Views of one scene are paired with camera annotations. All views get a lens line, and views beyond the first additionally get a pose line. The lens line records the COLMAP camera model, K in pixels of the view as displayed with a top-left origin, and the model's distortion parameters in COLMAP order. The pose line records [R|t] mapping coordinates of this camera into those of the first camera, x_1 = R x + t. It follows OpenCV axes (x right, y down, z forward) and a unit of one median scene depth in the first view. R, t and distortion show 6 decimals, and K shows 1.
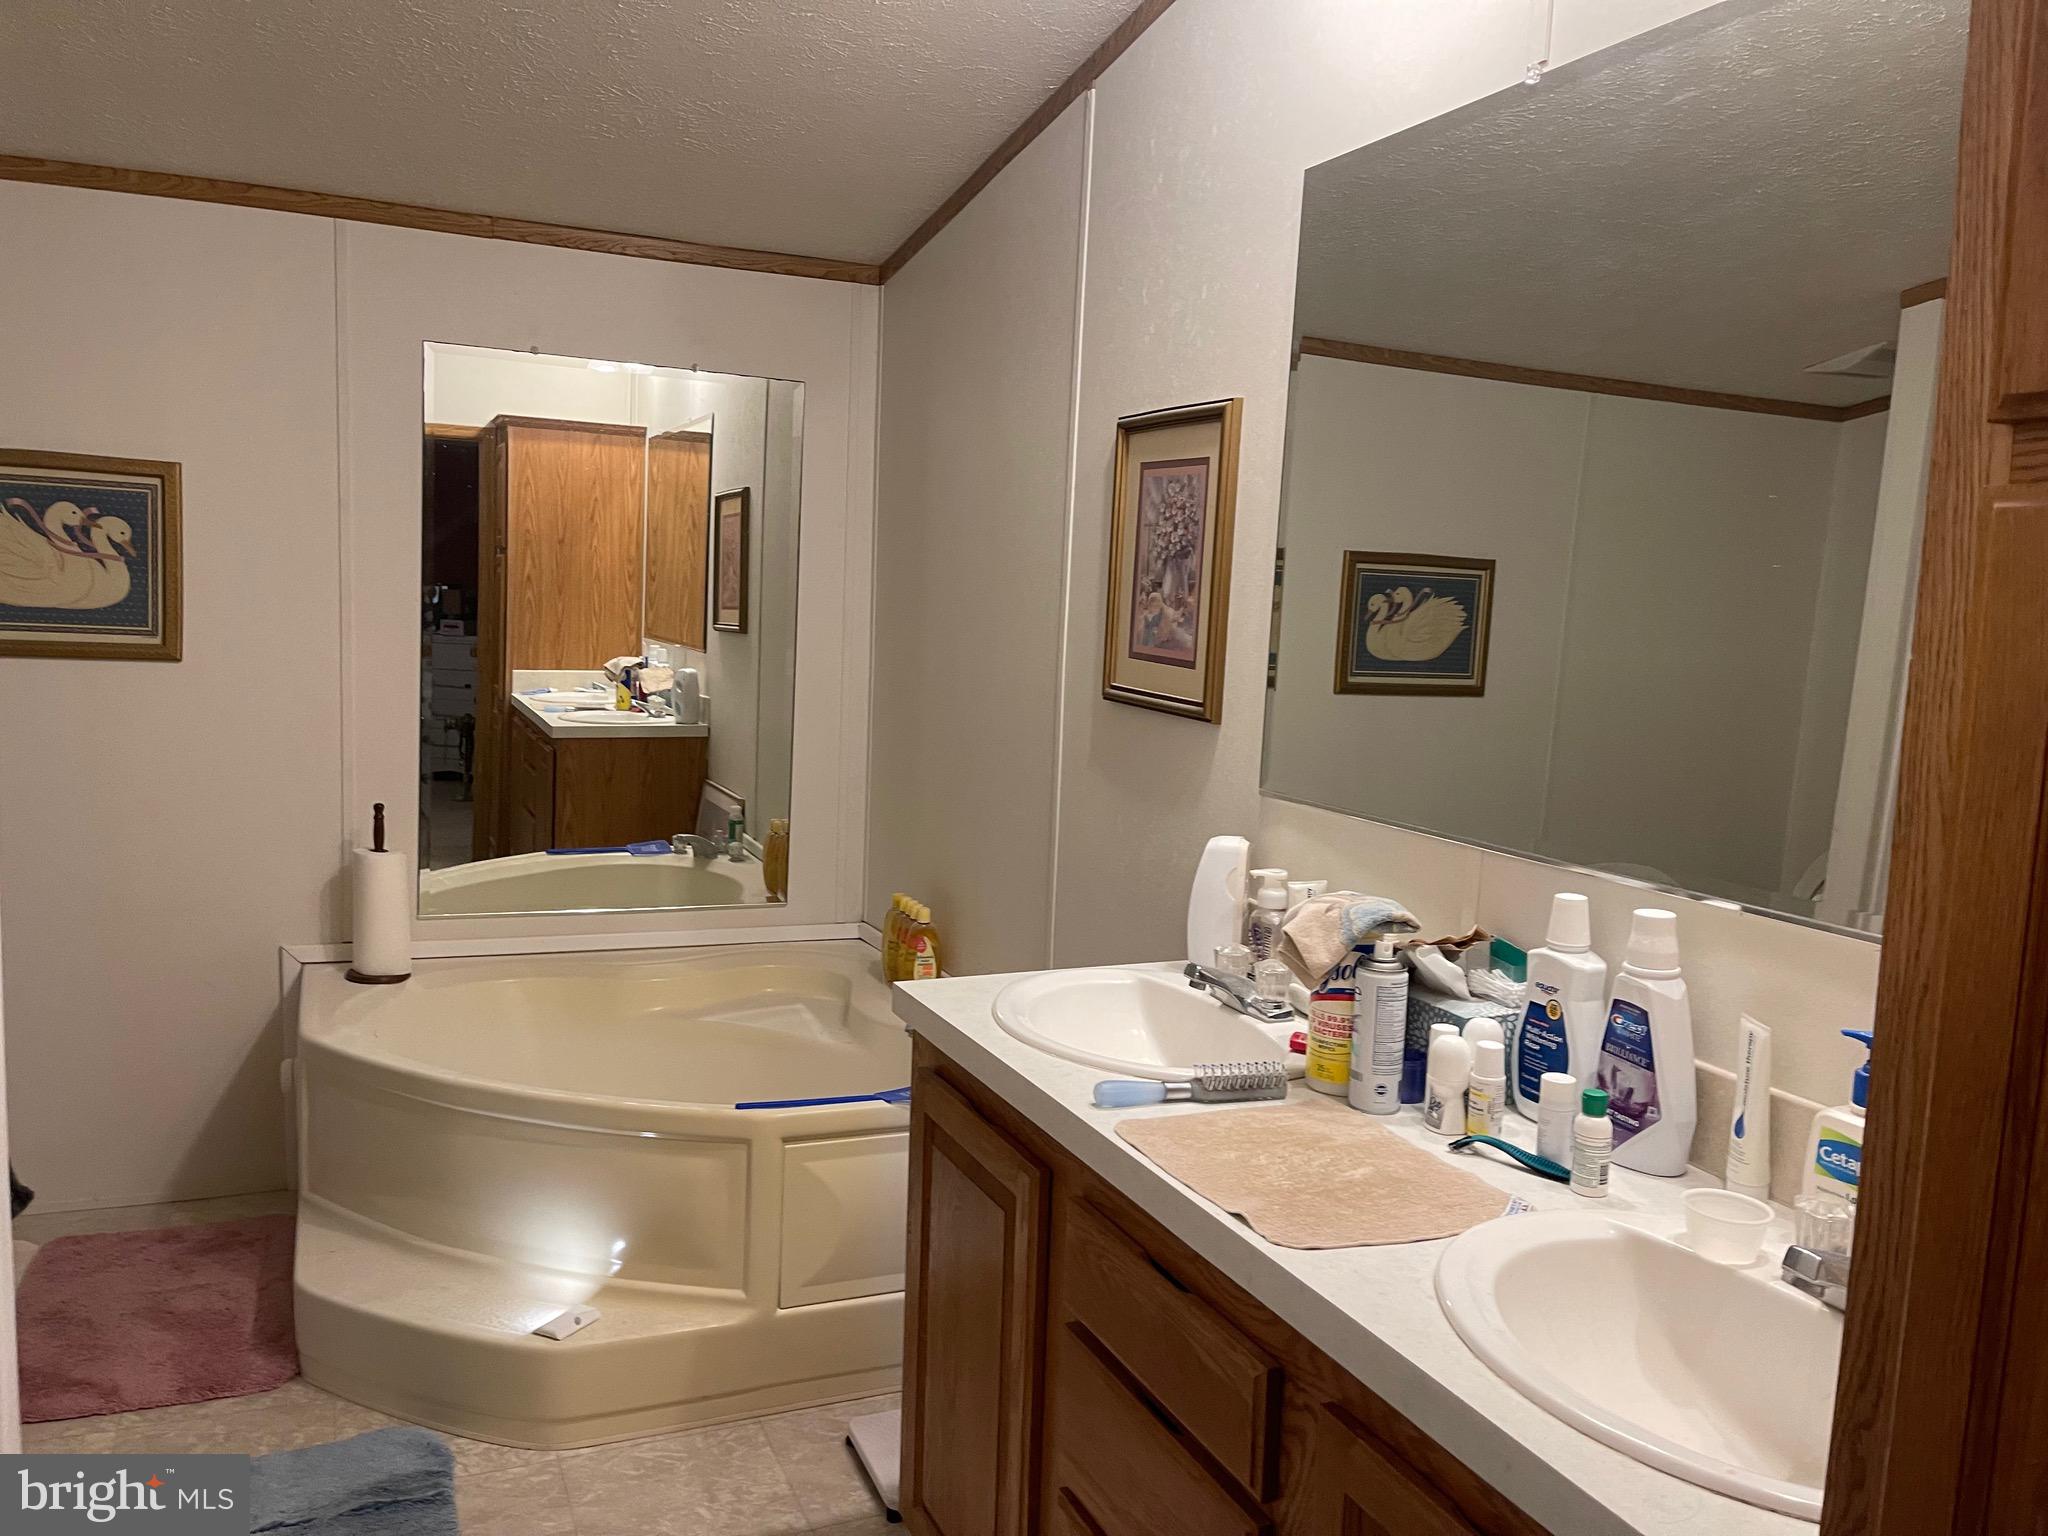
lens RADIAL K [[1540.1, 0, 1024.0], [0, 1540.1, 768.0], [0, 0, 1]] dist [0.041827, -0.088237]
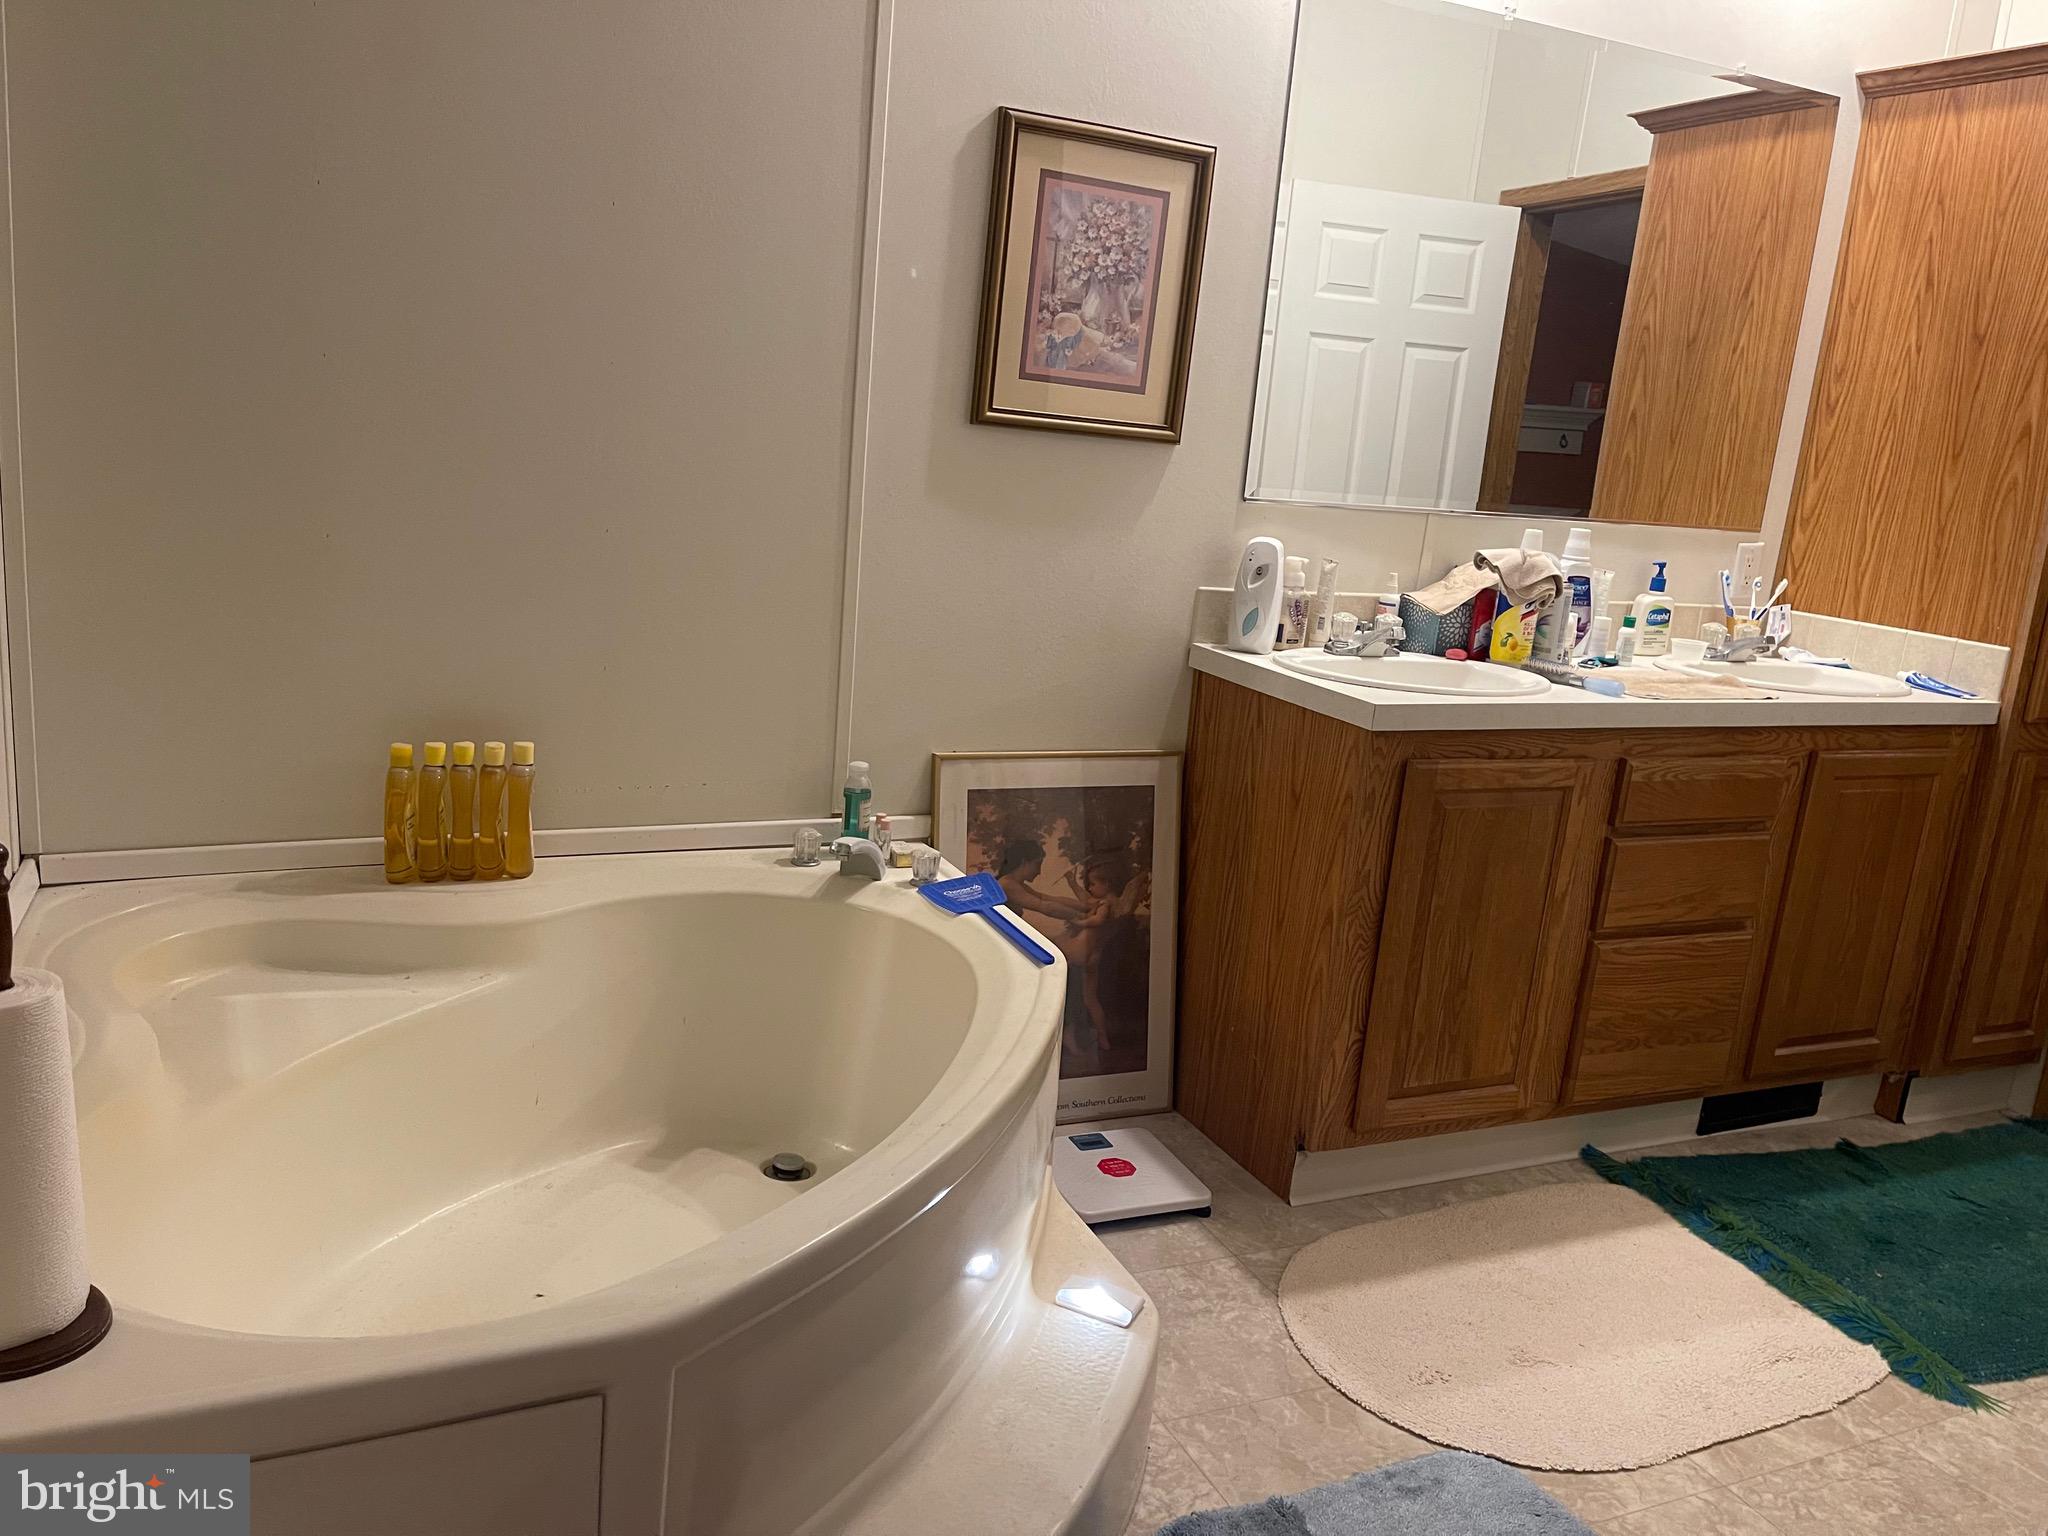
lens RADIAL K [[1540.1, 0, 1024.0], [0, 1540.1, 768.0], [0, 0, 1]] dist [0.041827, -0.088237]
pose [[-0.003523, -0.271410, 0.962457, -0.976681], [0.024232, 0.962157, 0.271415, -0.104161], [-0.999700, 0.024279, 0.003187, 1.049544]]
